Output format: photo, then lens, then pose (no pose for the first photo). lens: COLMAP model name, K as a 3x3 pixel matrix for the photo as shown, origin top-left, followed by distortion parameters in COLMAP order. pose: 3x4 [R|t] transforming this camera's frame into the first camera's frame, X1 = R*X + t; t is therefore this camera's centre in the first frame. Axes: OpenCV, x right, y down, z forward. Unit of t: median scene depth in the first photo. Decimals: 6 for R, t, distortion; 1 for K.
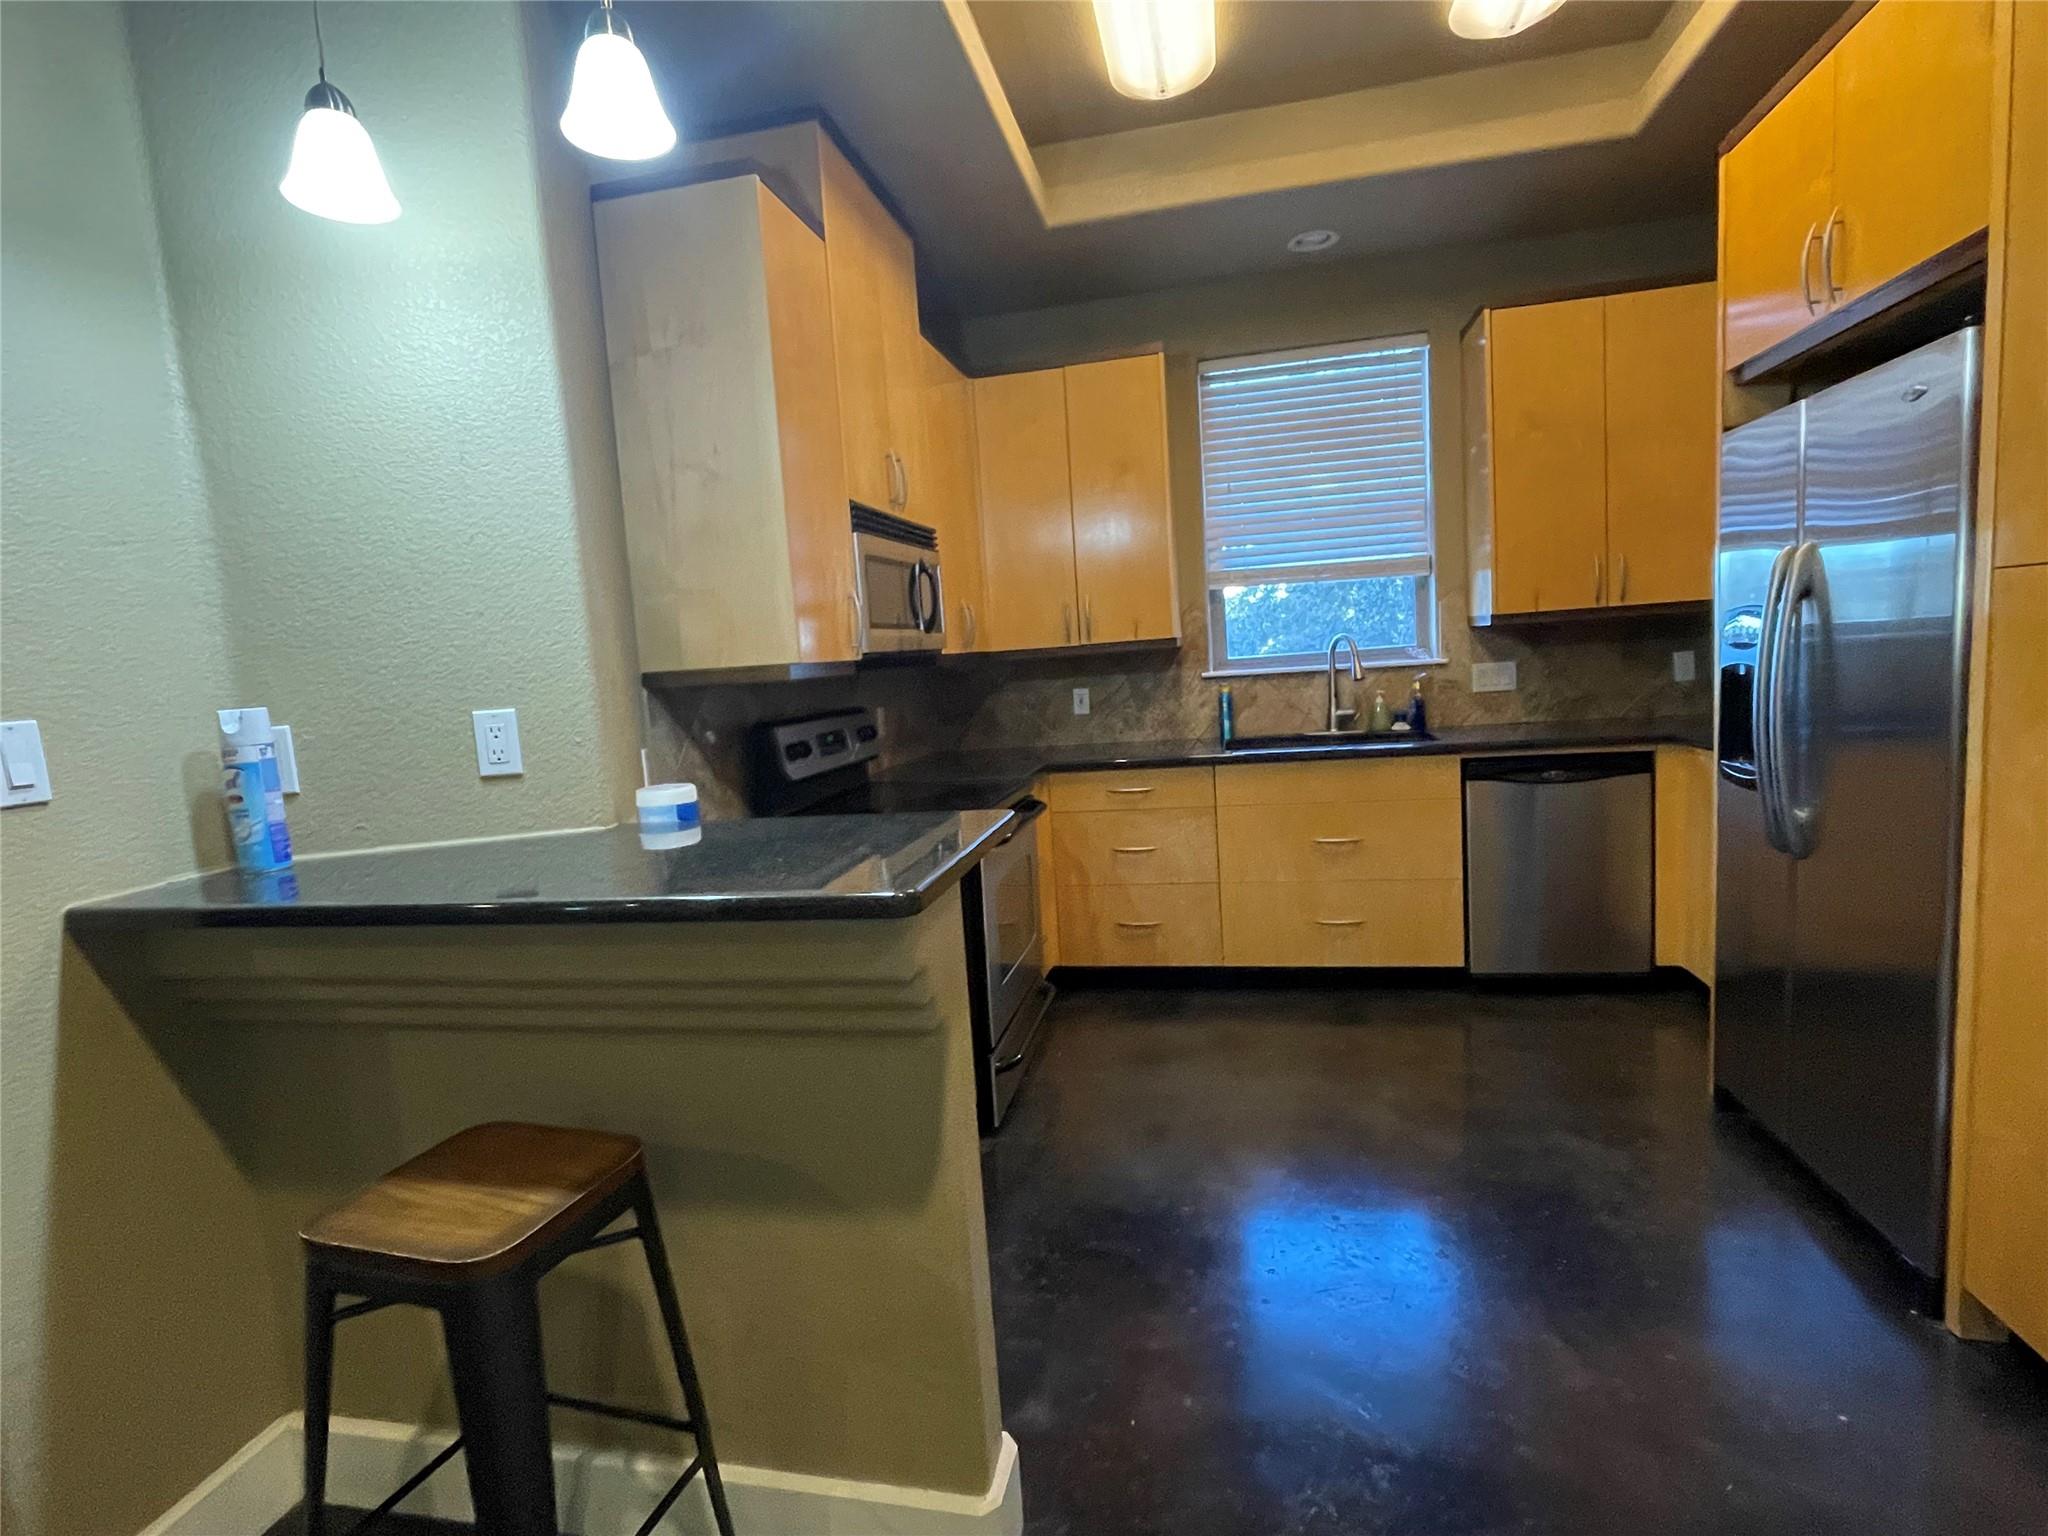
lens RADIAL K [[1029.3, 0, 1014.4], [0, 1029.3, 772.8], [0, 0, 1]] dist [-0.006585, 0.000846]
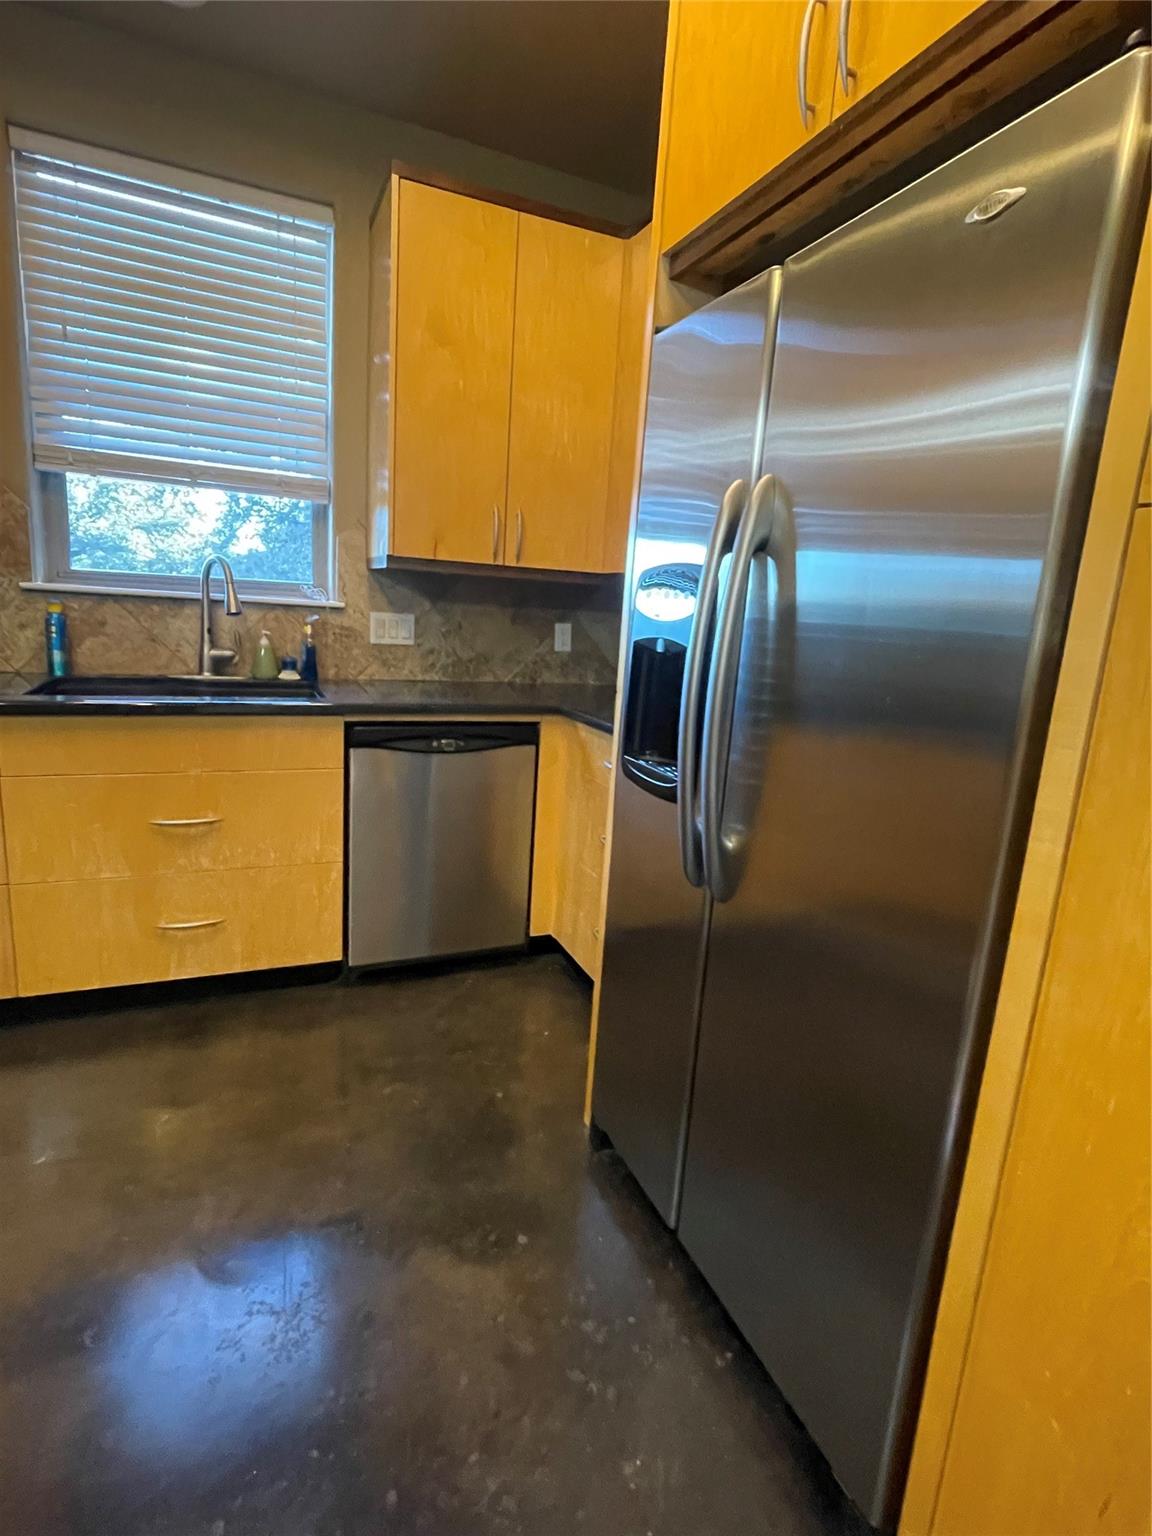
lens RADIAL K [[771.9, 0, 578.1], [0, 771.9, 761.3], [0, 0, 1]] dist [-0.006585, 0.000846]
pose [[0.799129, 0.003048, 0.601151, 0.183000], [-0.053084, 0.996439, 0.065513, -0.028741], [-0.598811, -0.084265, 0.796445, 0.336163]]
